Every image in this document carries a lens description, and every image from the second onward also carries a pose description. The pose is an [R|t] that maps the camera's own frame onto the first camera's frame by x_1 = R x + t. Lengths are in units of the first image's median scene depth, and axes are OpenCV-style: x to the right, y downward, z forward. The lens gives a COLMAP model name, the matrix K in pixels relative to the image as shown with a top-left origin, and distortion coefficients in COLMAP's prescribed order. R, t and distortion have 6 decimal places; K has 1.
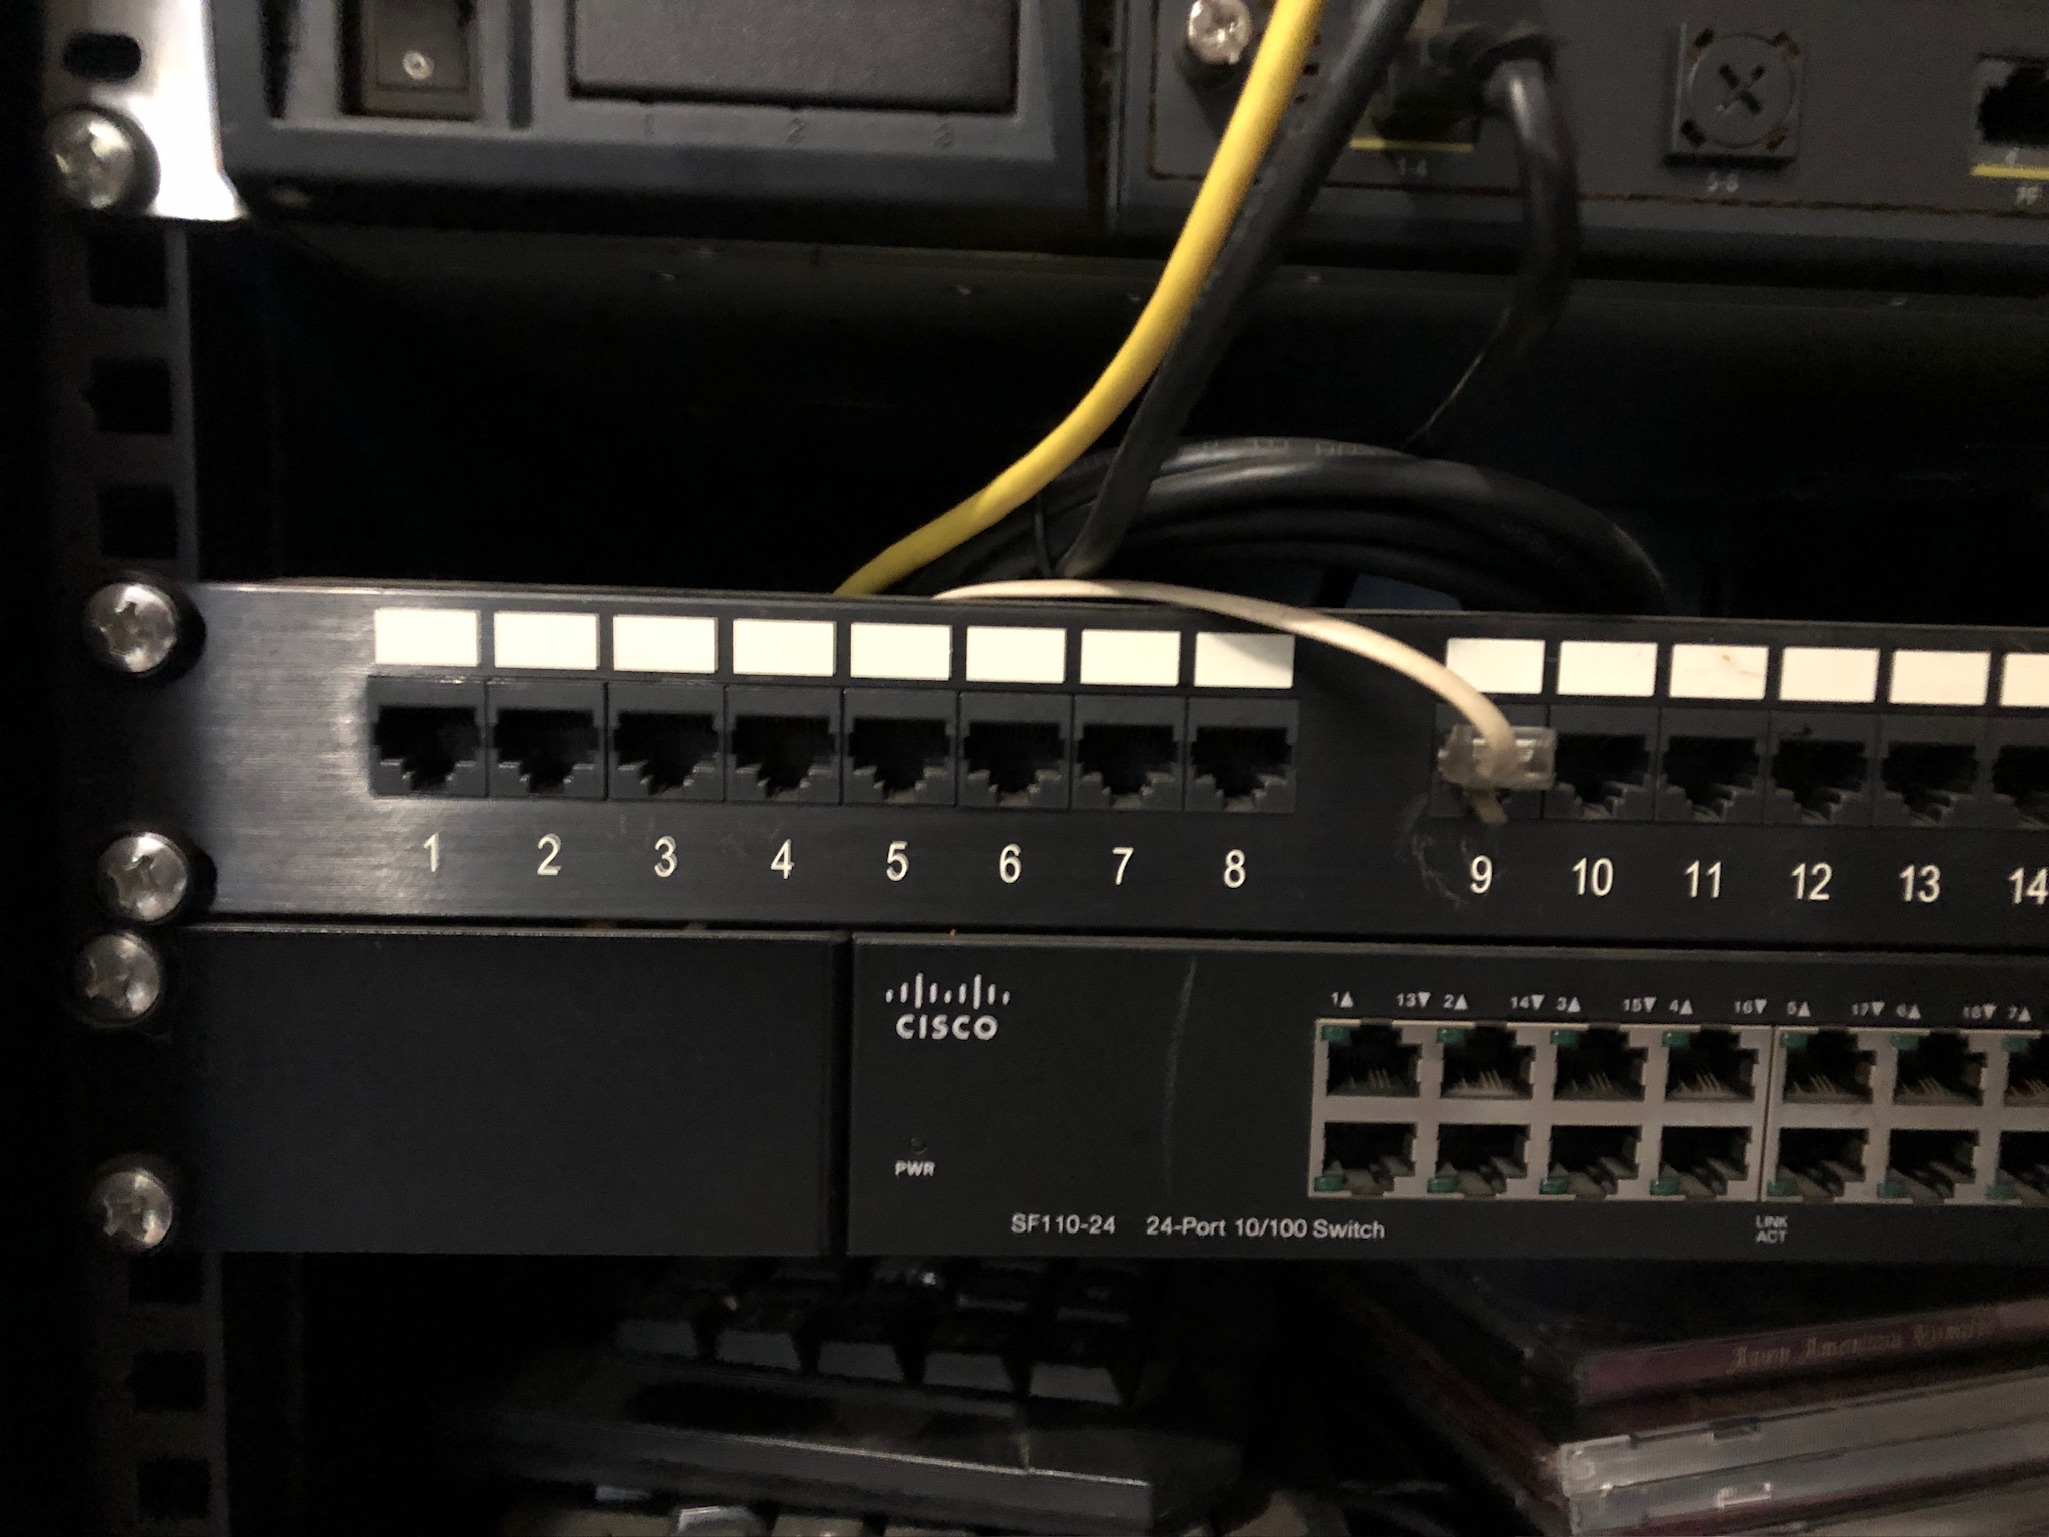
lens RADIAL K [[1665.4, 0, 1076.0], [0, 1665.4, 771.2], [0, 0, 1]] dist [0.048024, -0.048861]
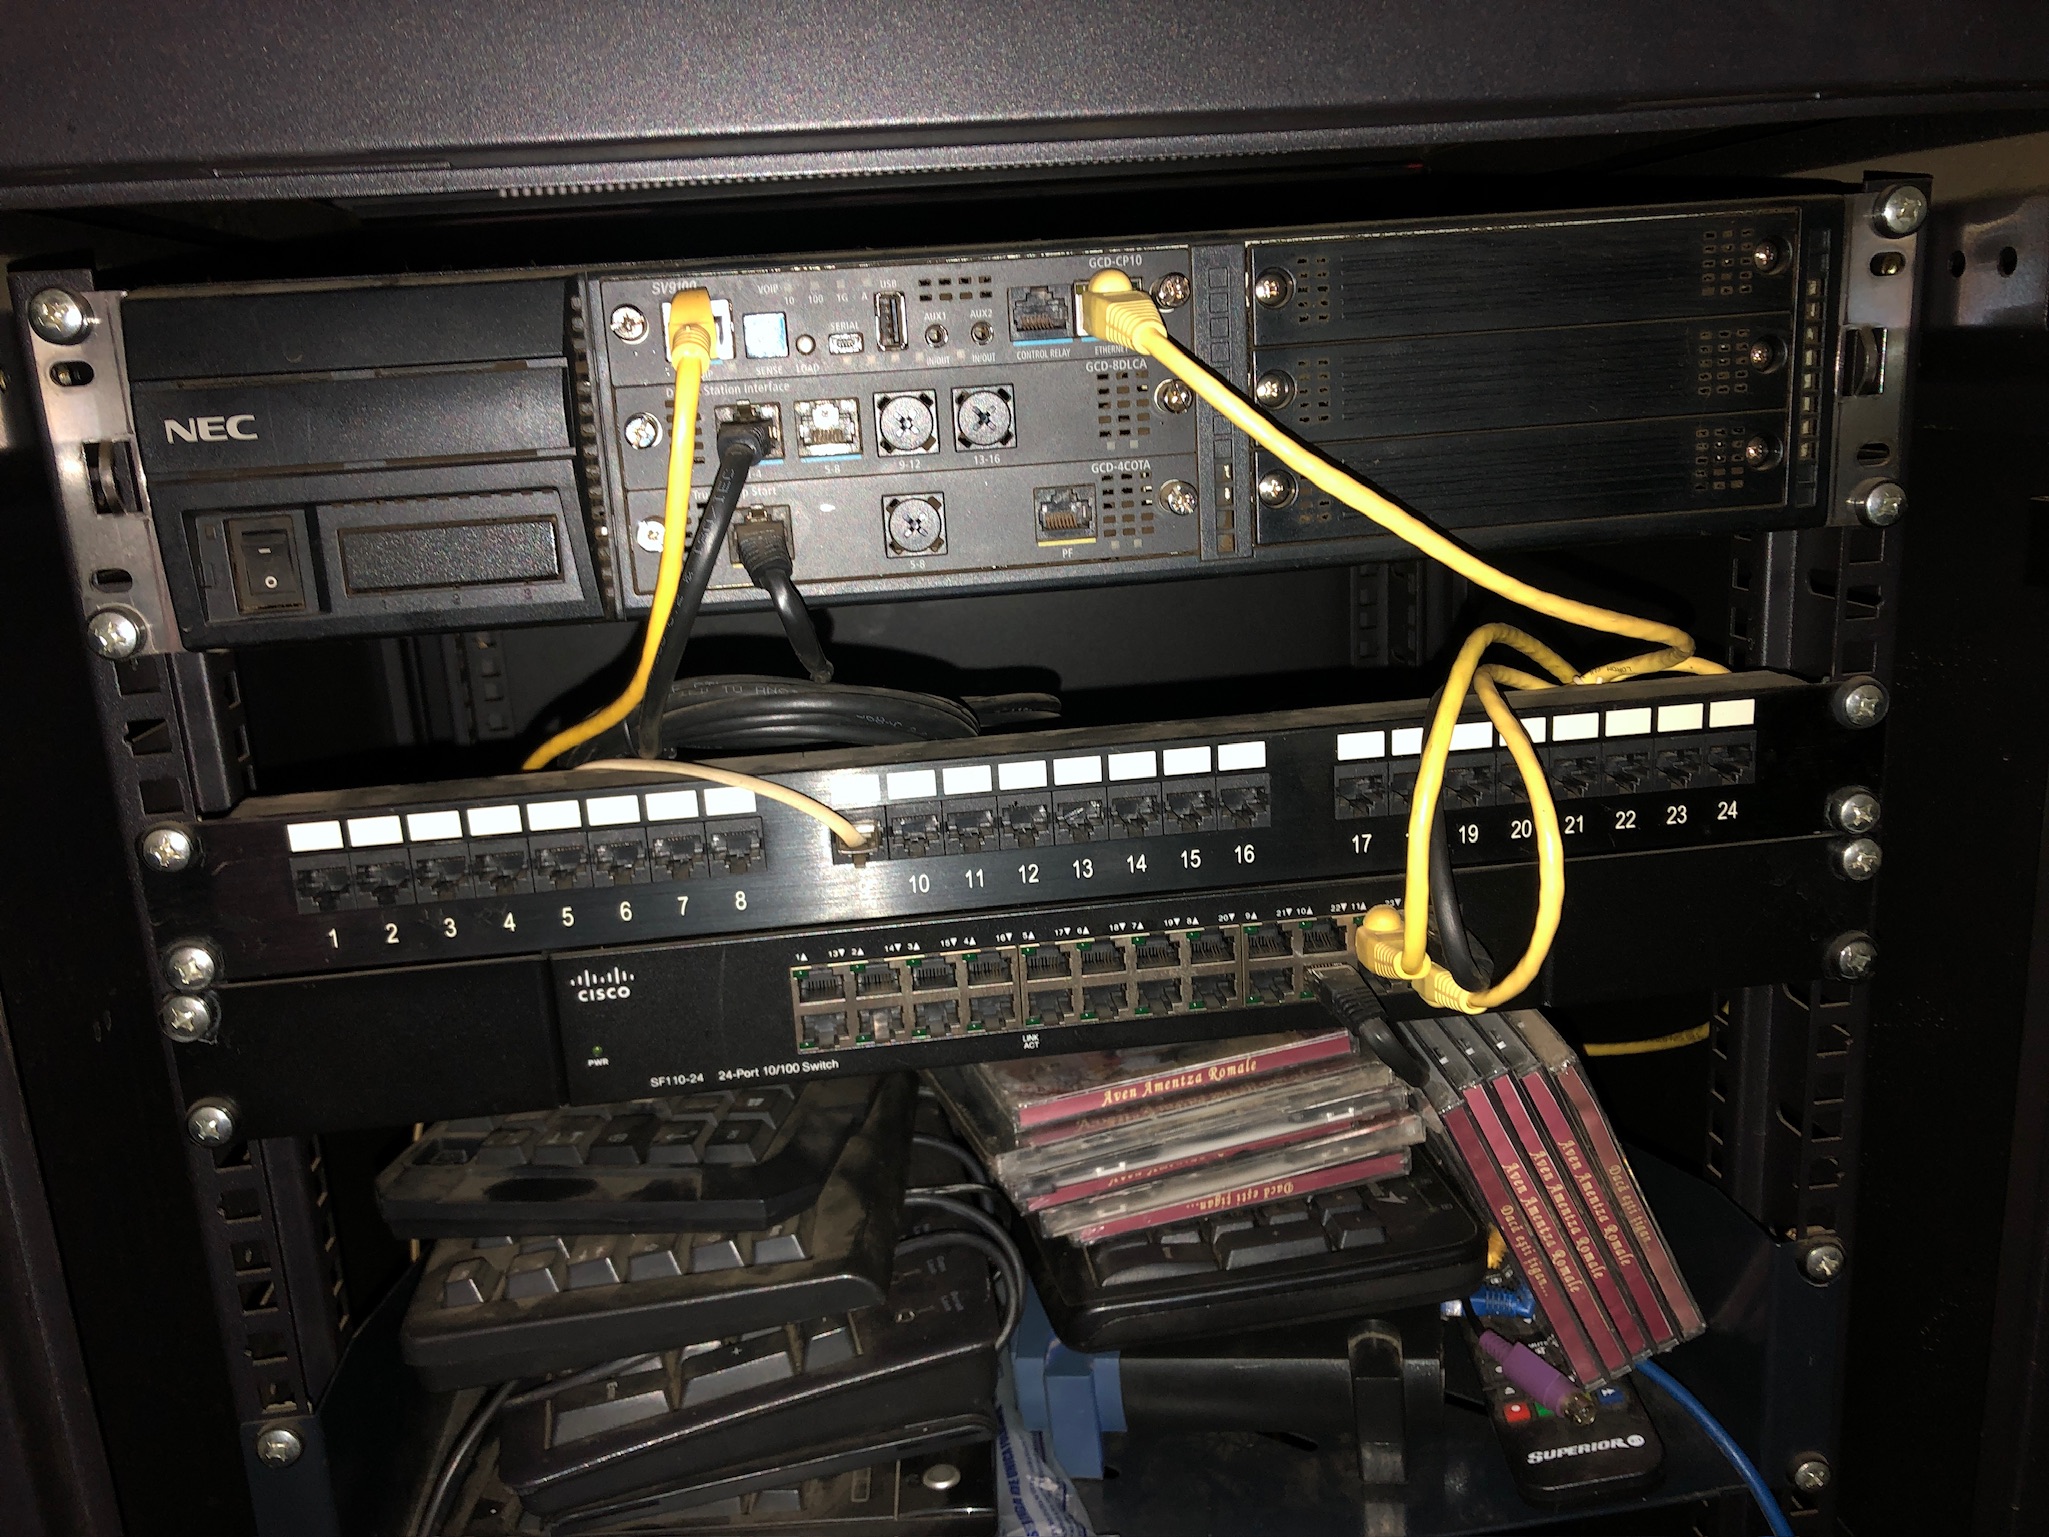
lens RADIAL K [[1665.4, 0, 999.3], [0, 1665.4, 827.3], [0, 0, 1]] dist [0.048024, -0.048861]
pose [[0.993600, -0.105820, 0.039518, 0.336605], [0.098491, 0.982897, 0.155604, -0.309866], [-0.055308, -0.150716, 0.987029, -0.984475]]
